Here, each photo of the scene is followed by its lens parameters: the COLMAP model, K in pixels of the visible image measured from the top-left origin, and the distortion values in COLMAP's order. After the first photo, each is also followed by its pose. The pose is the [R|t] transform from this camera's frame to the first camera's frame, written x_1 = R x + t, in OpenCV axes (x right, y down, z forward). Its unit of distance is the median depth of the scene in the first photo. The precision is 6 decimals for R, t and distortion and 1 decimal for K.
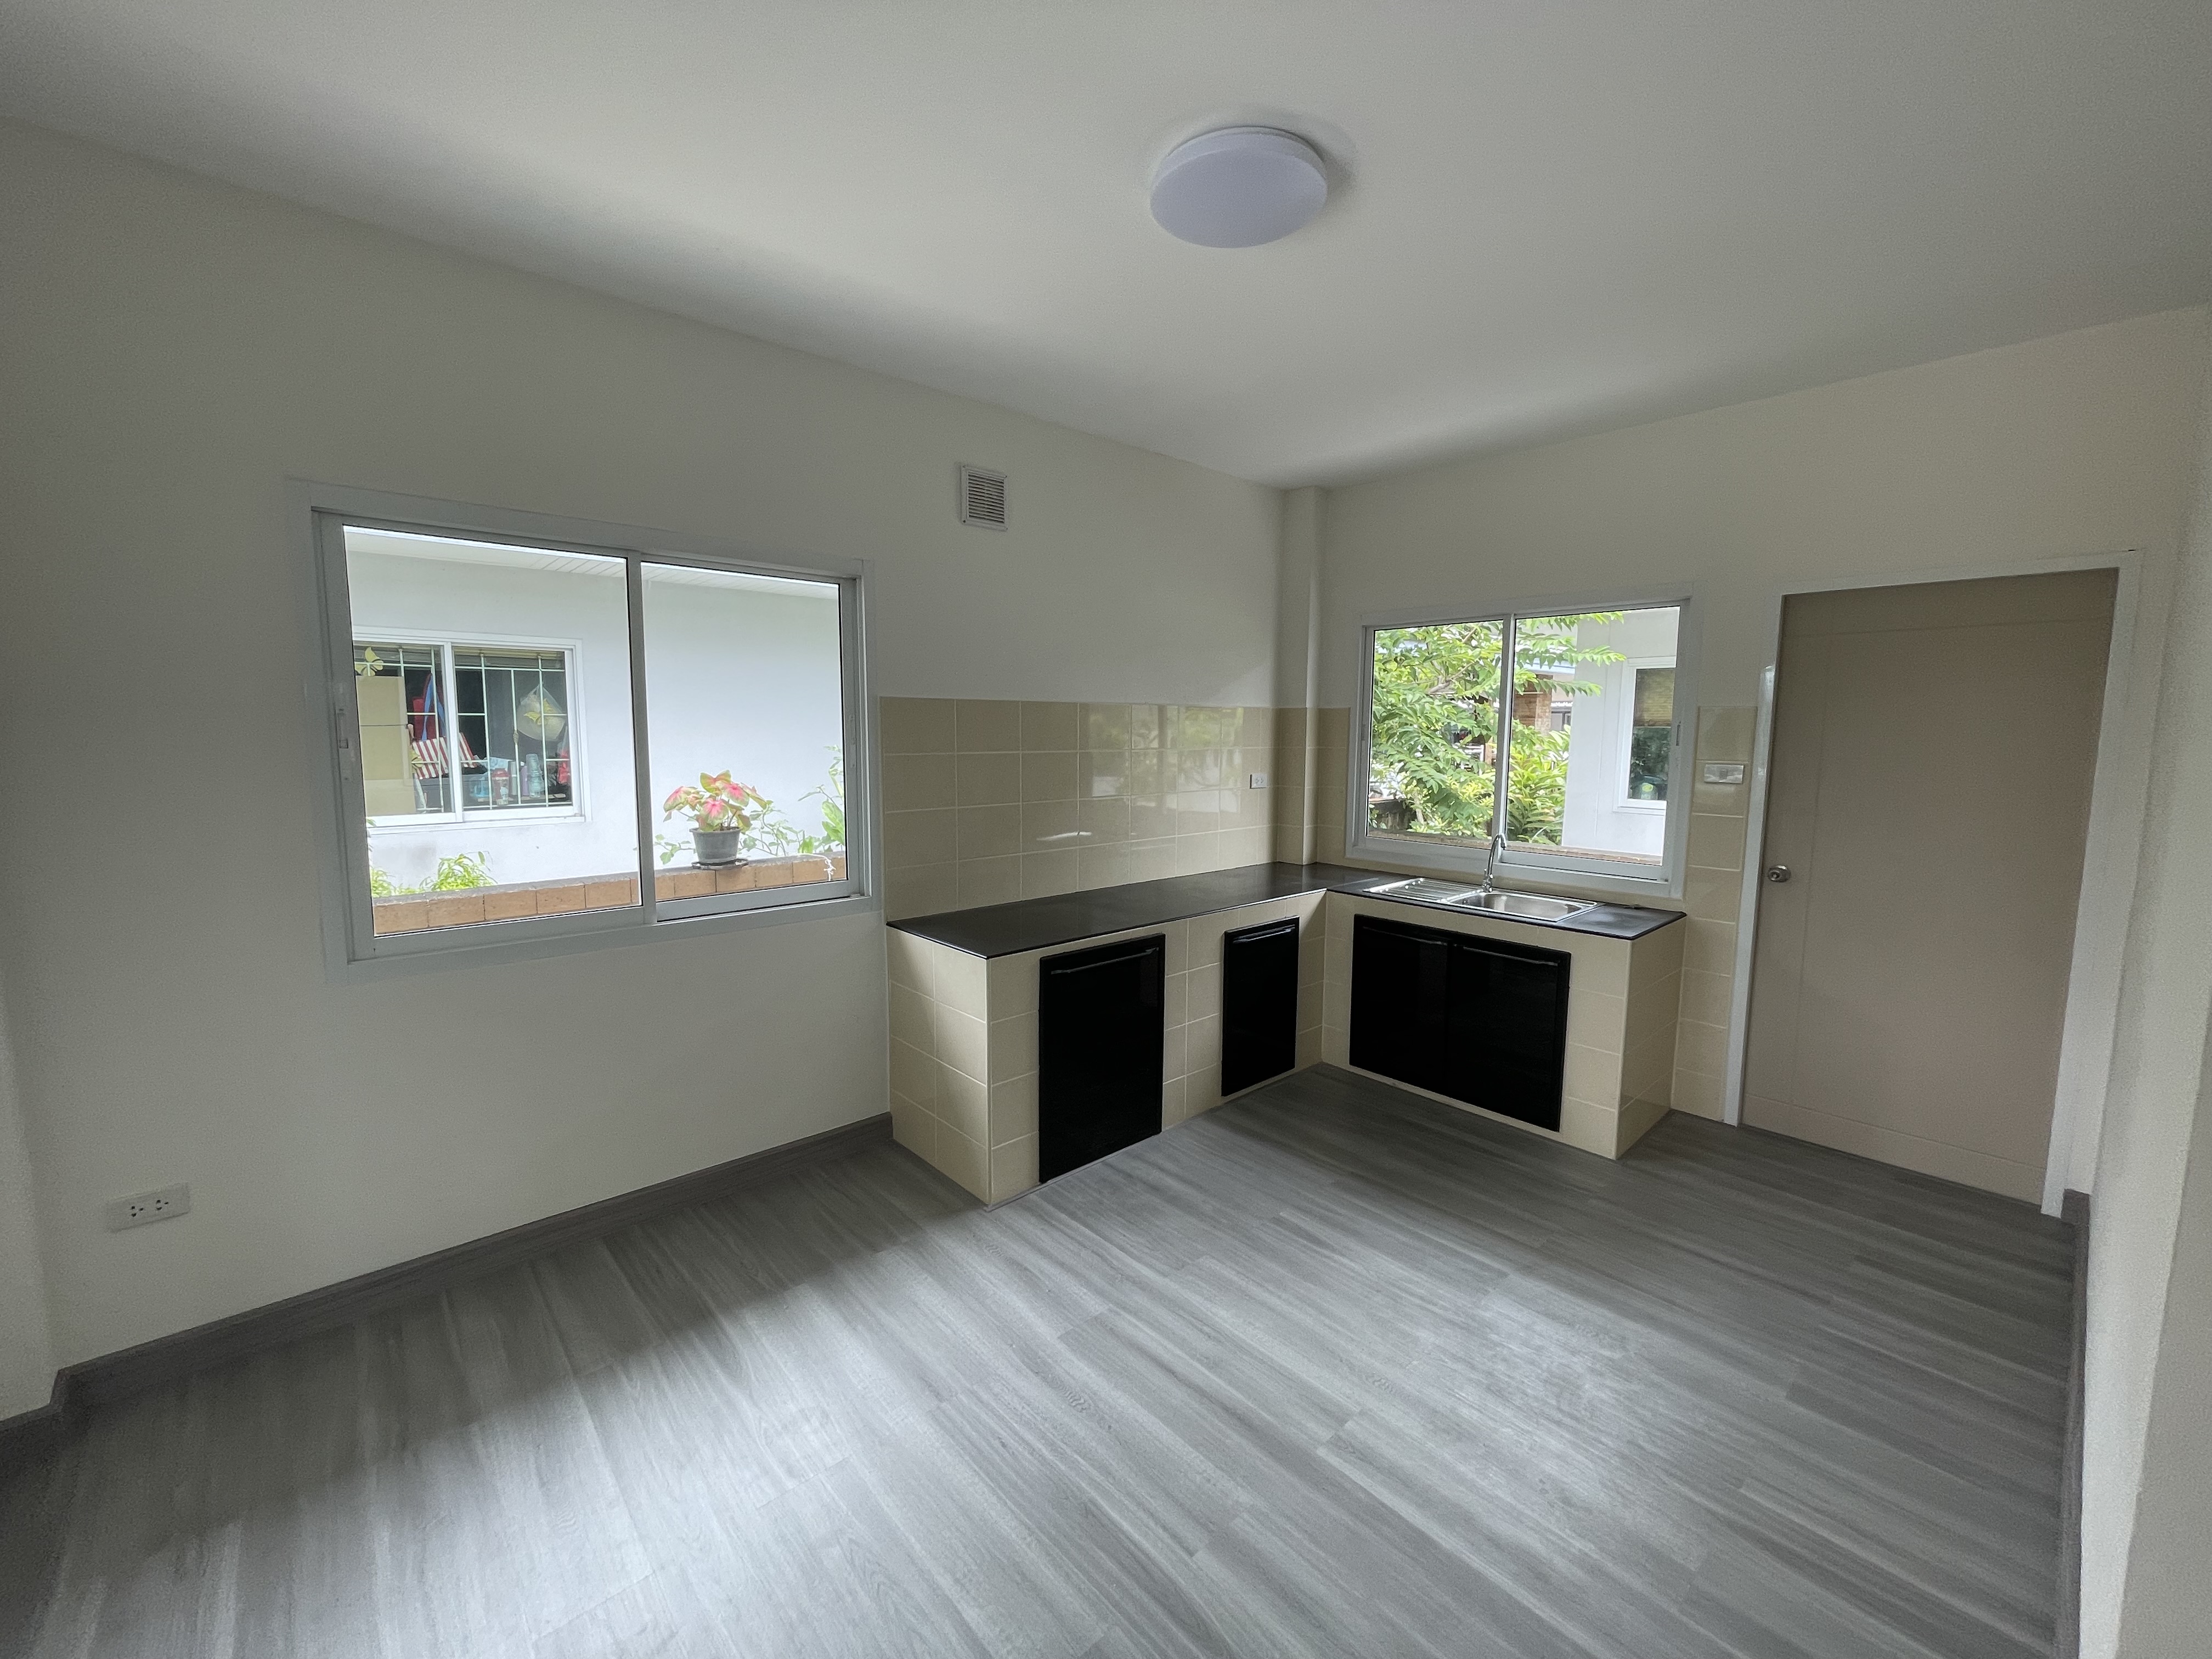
lens RADIAL K [[892.8, 0, 1098.9], [0, 892.8, 820.0], [0, 0, 1]] dist [0.001031, -0.000001]
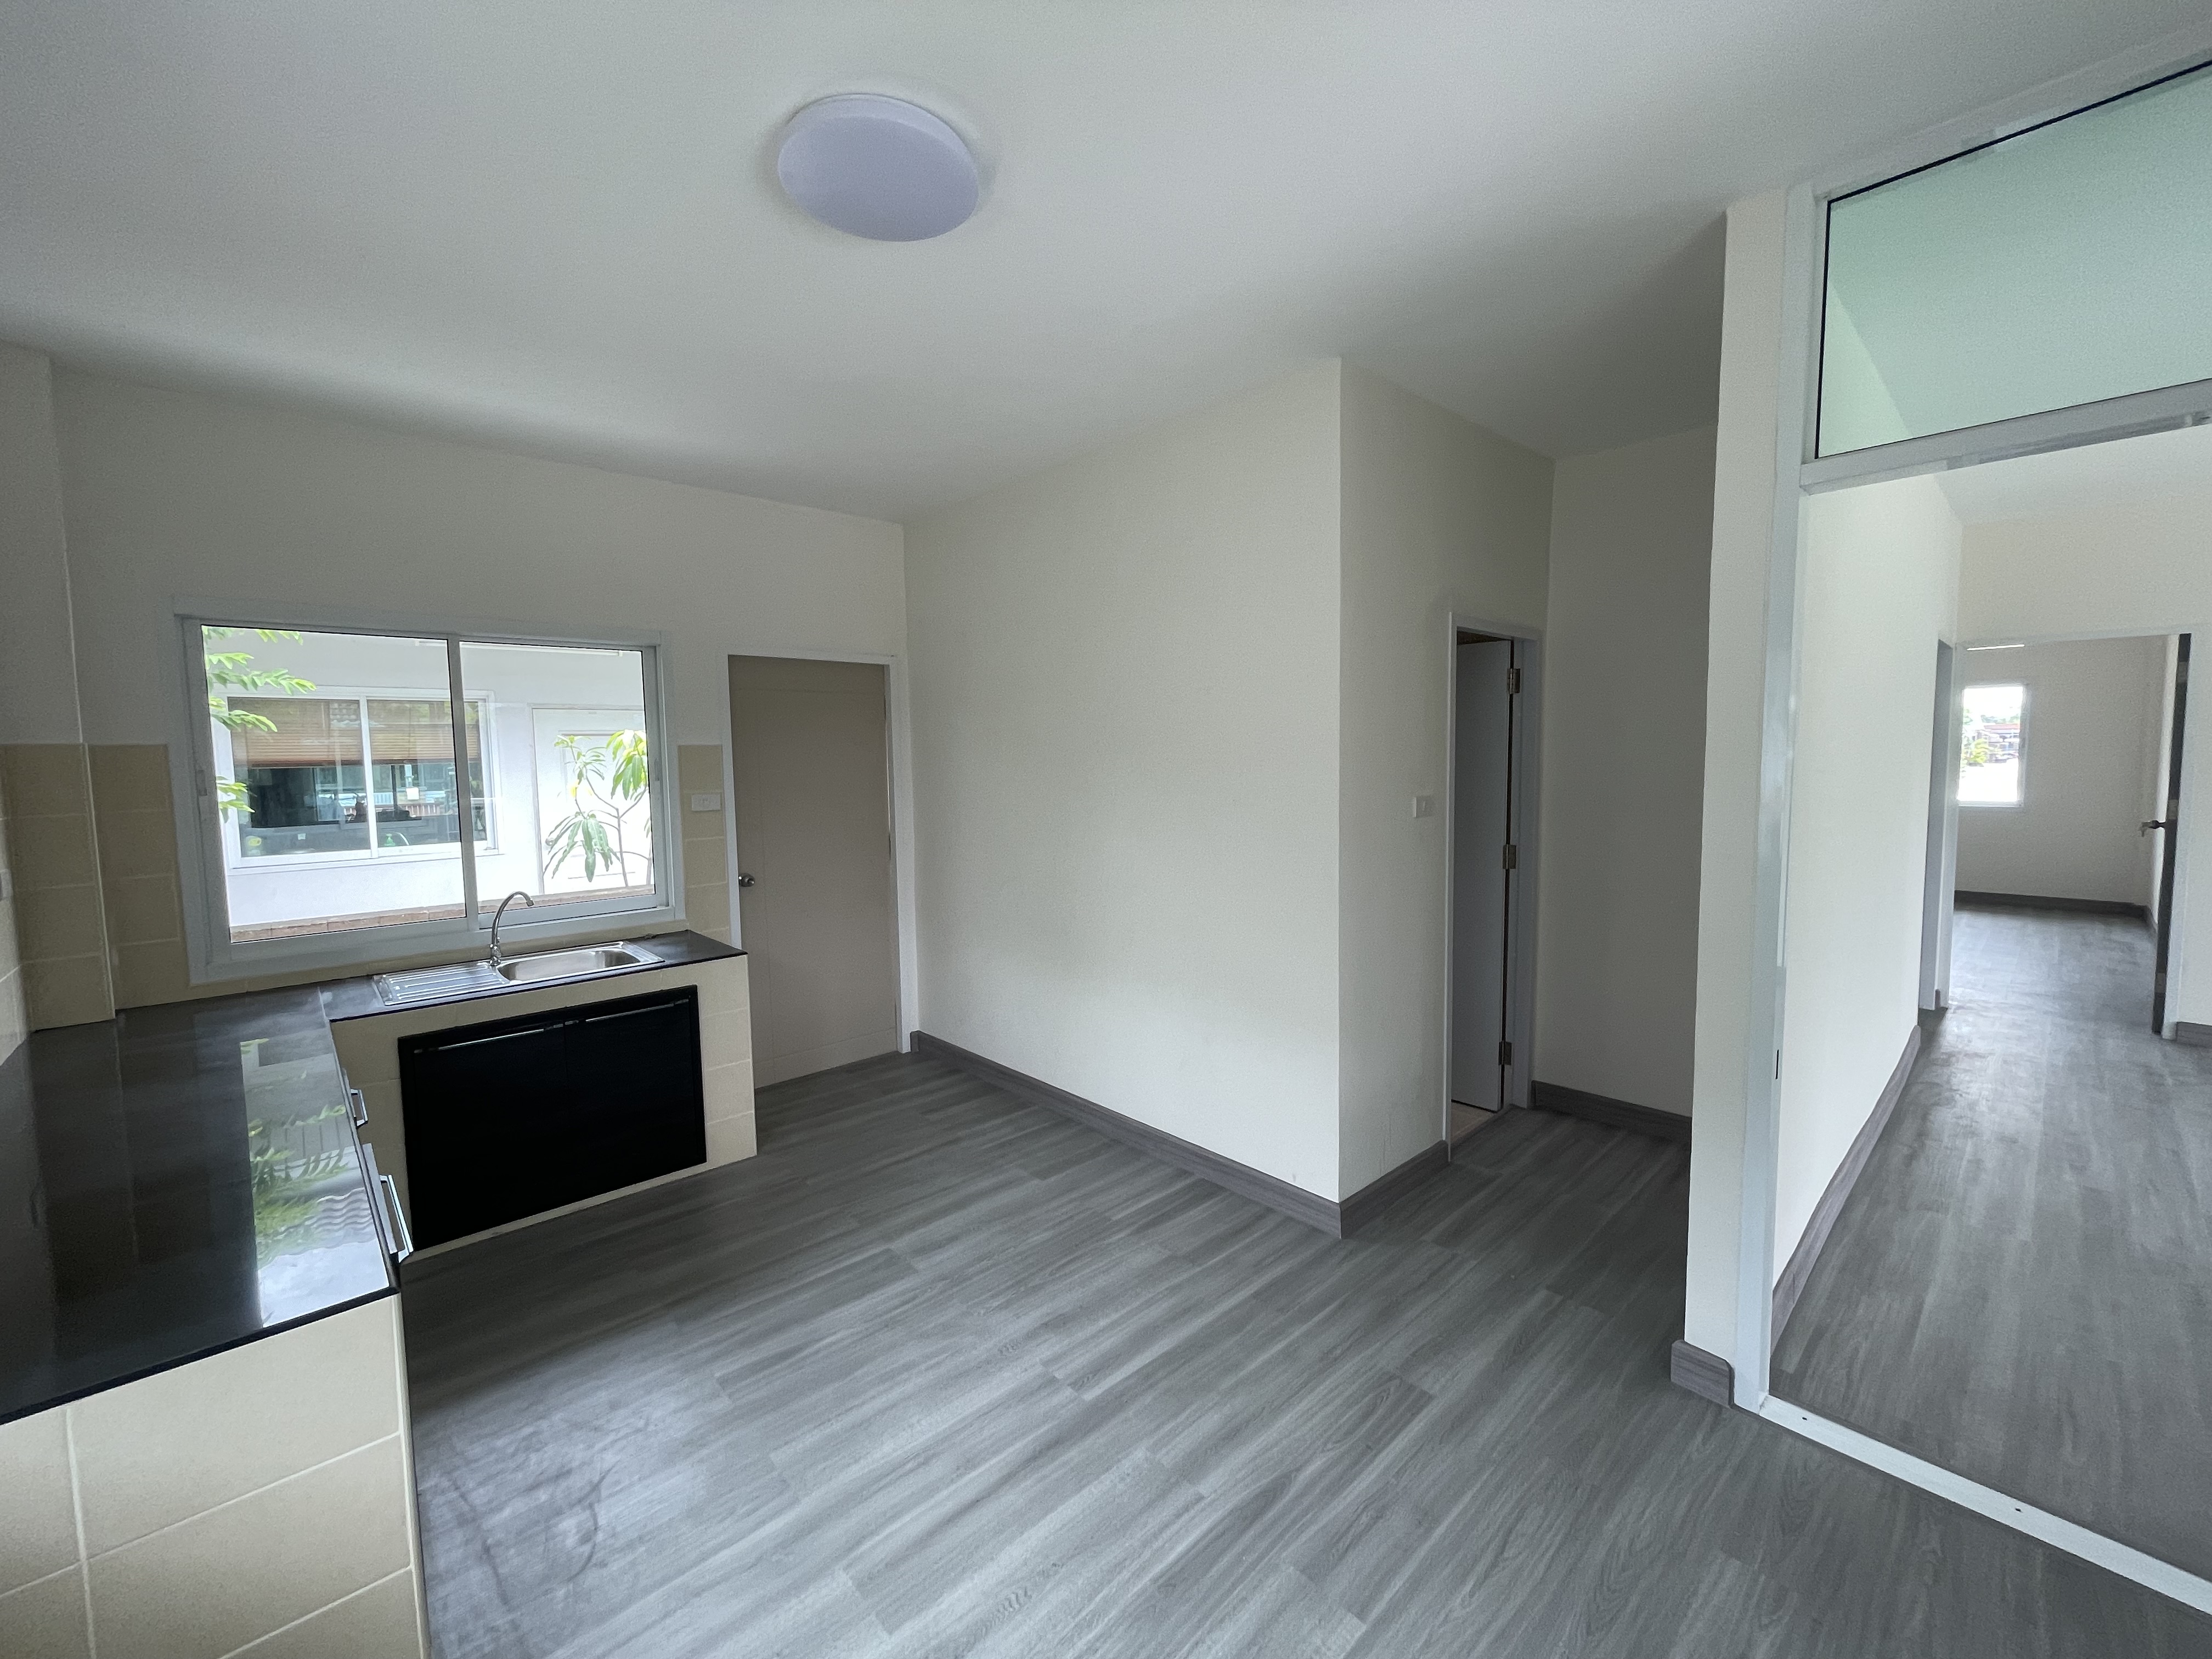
lens RADIAL K [[892.8, 0, 1094.0], [0, 892.8, 828.3], [0, 0, 1]] dist [0.001031, -0.000001]
pose [[-0.005616, -0.089360, 0.995984, -0.724258], [0.121896, 0.988511, 0.089377, -0.097398], [-0.992527, 0.121908, 0.005342, 0.791778]]
